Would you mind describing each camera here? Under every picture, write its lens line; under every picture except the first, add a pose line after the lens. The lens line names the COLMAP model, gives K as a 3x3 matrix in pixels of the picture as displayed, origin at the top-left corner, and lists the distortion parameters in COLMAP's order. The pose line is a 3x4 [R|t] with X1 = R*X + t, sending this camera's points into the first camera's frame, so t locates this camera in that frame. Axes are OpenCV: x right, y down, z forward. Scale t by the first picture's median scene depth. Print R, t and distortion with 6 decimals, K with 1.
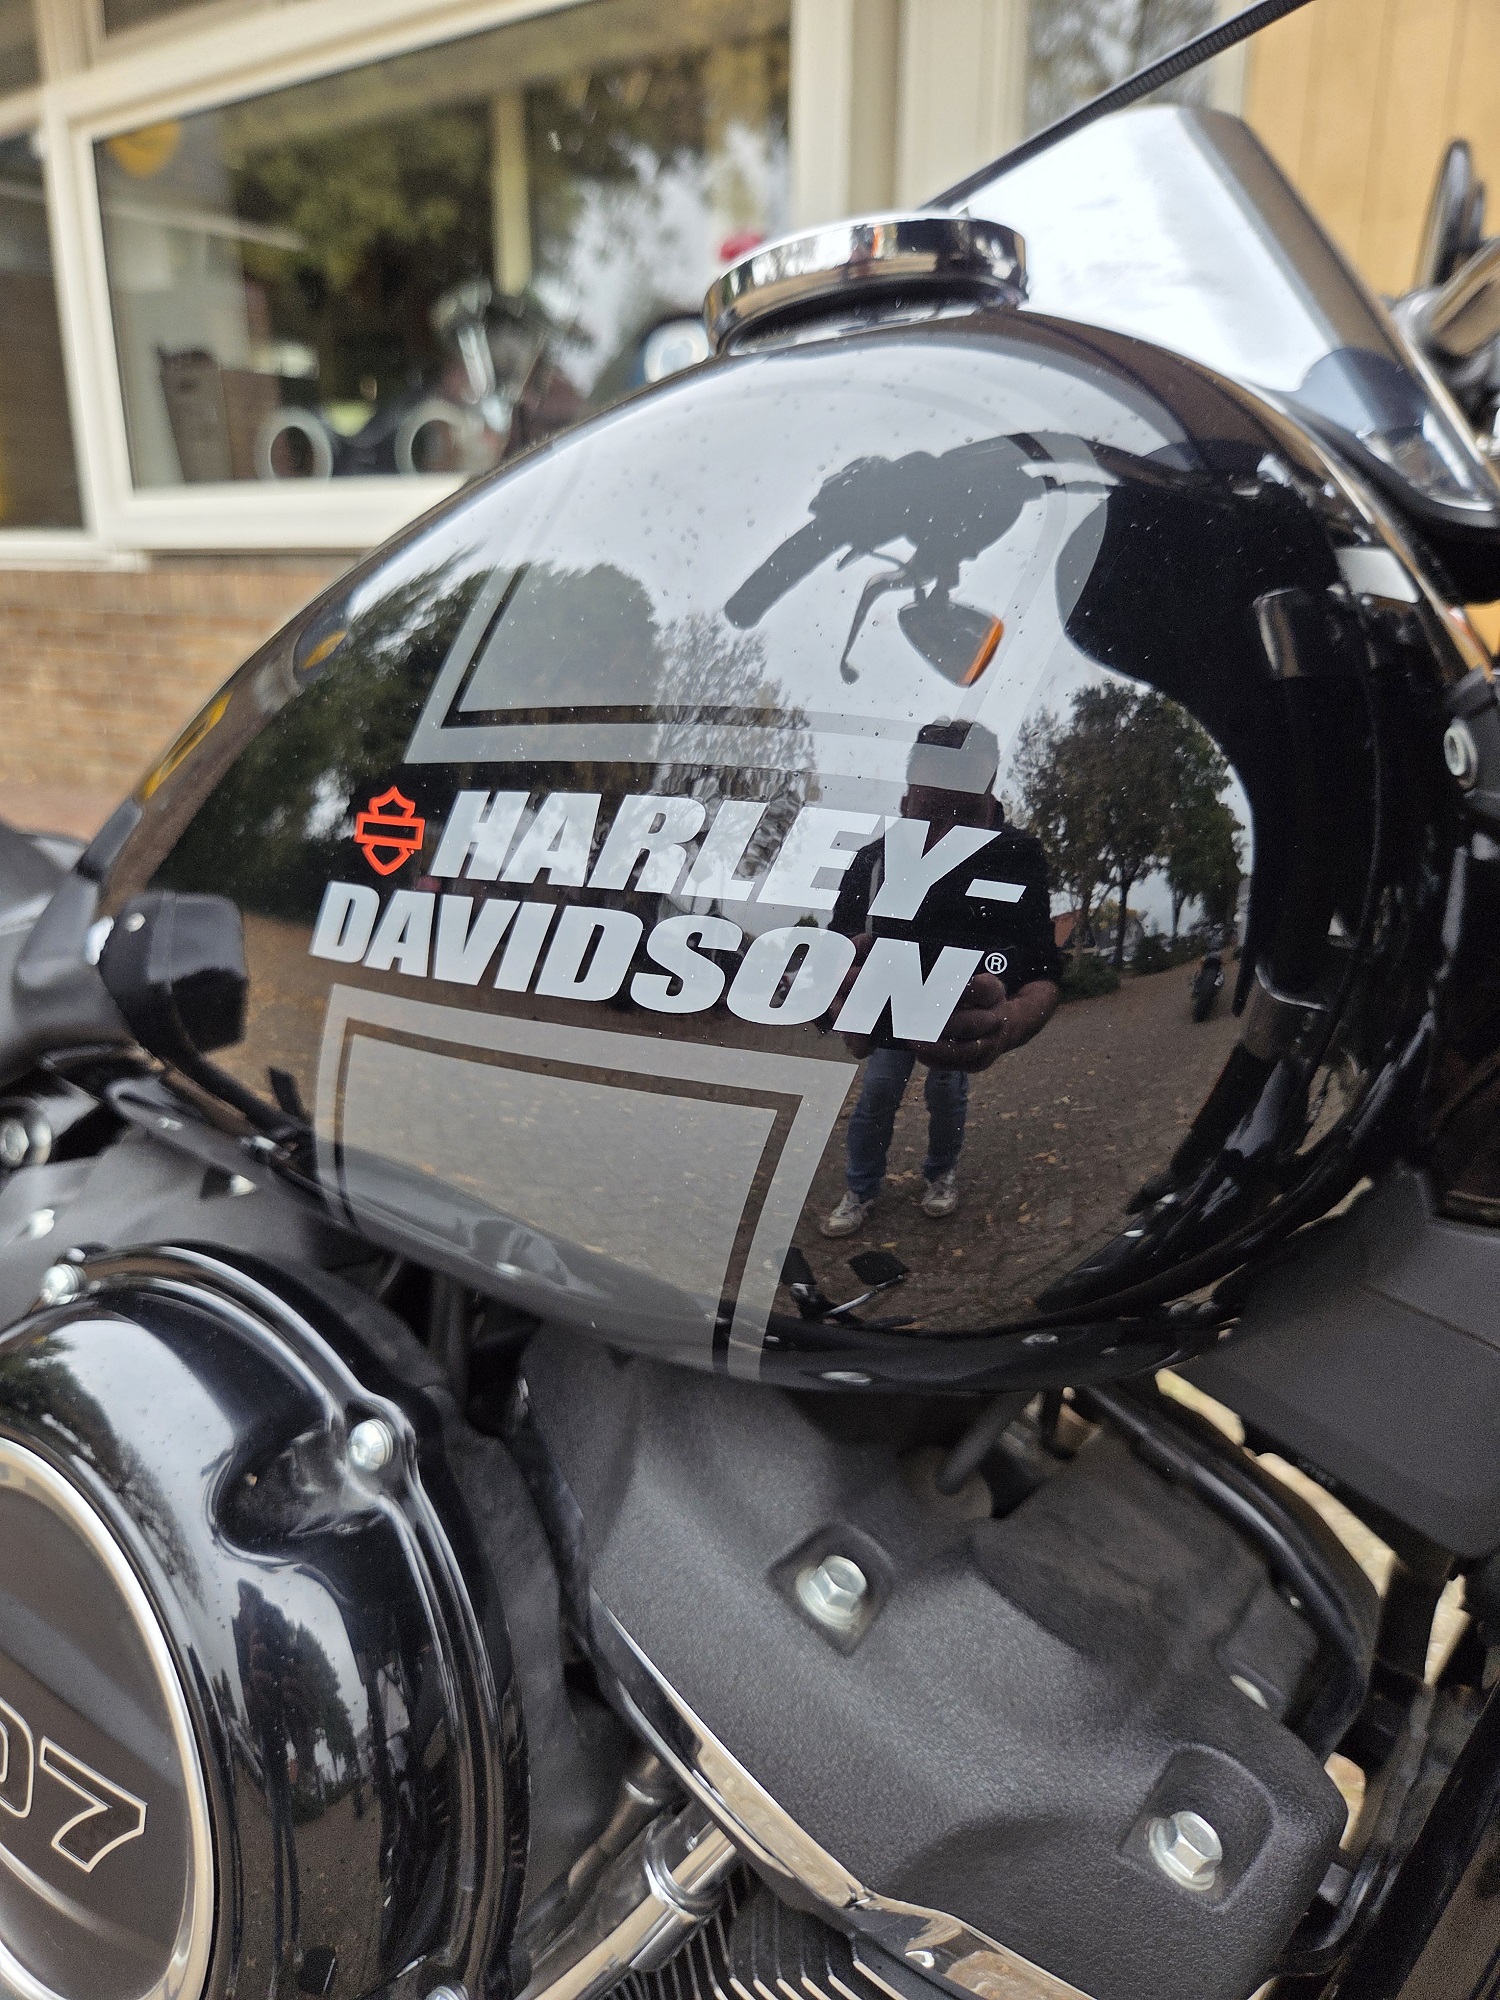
lens RADIAL K [[1376.4, 0, 741.9], [0, 1376.4, 979.4], [0, 0, 1]] dist [0.051514, -0.053491]
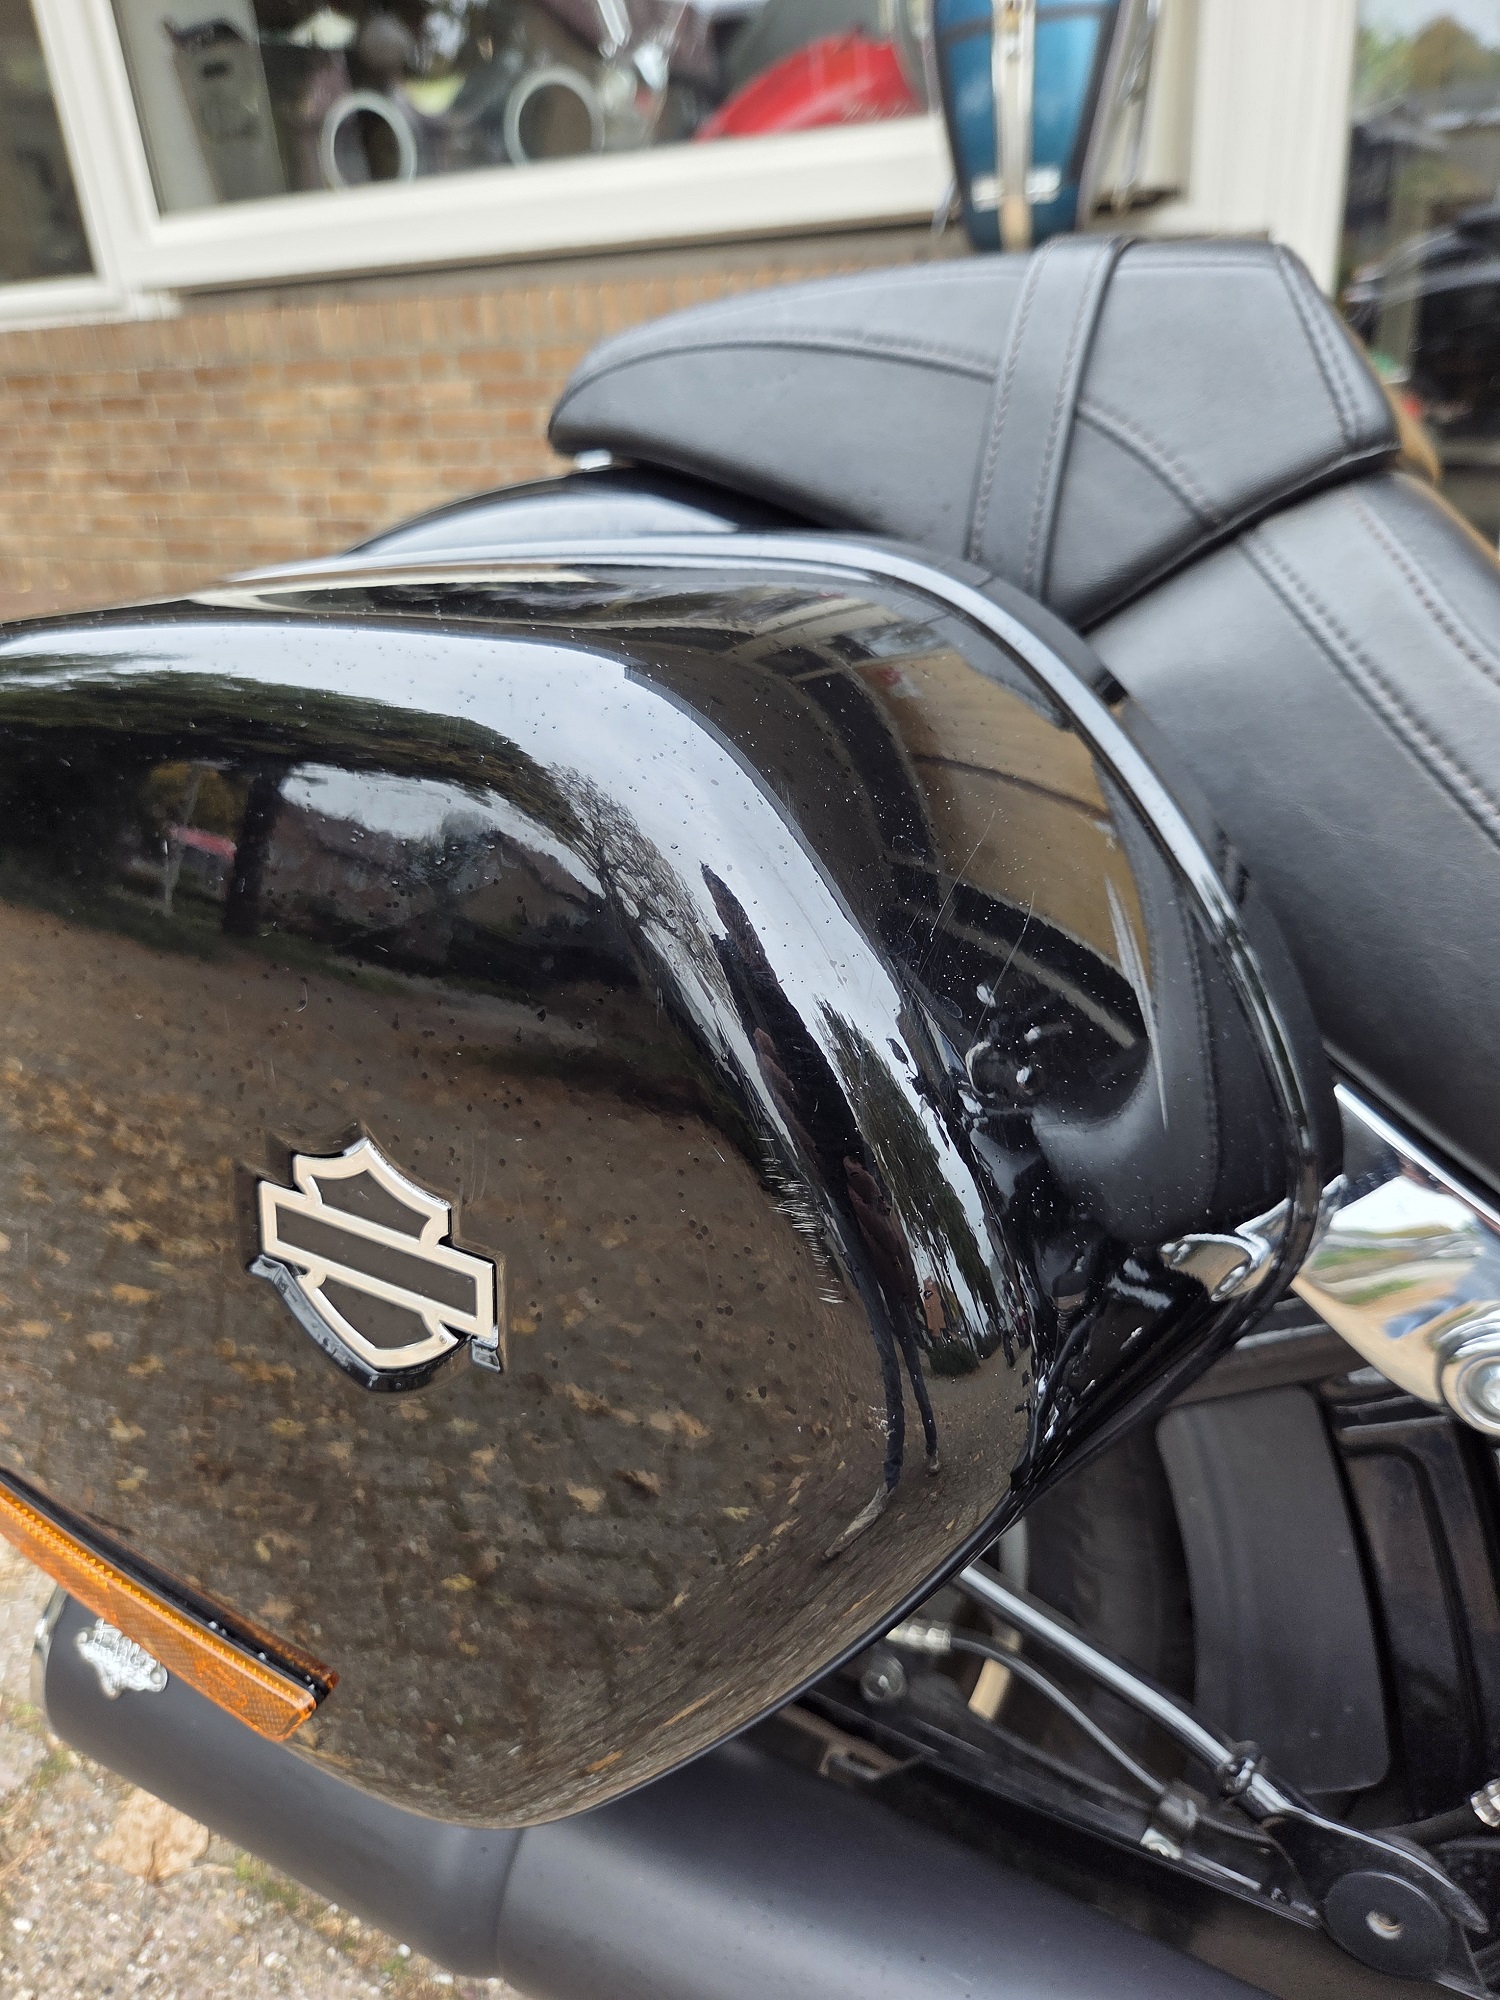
lens RADIAL K [[1373.8, 0, 747.3], [0, 1373.8, 1005.0], [0, 0, 1]] dist [0.033286, -0.044483]
pose [[0.992784, -0.107452, 0.053229, -0.191049], [0.095556, 0.977087, 0.190185, -0.012152], [-0.072445, -0.183726, 0.980304, 0.079256]]
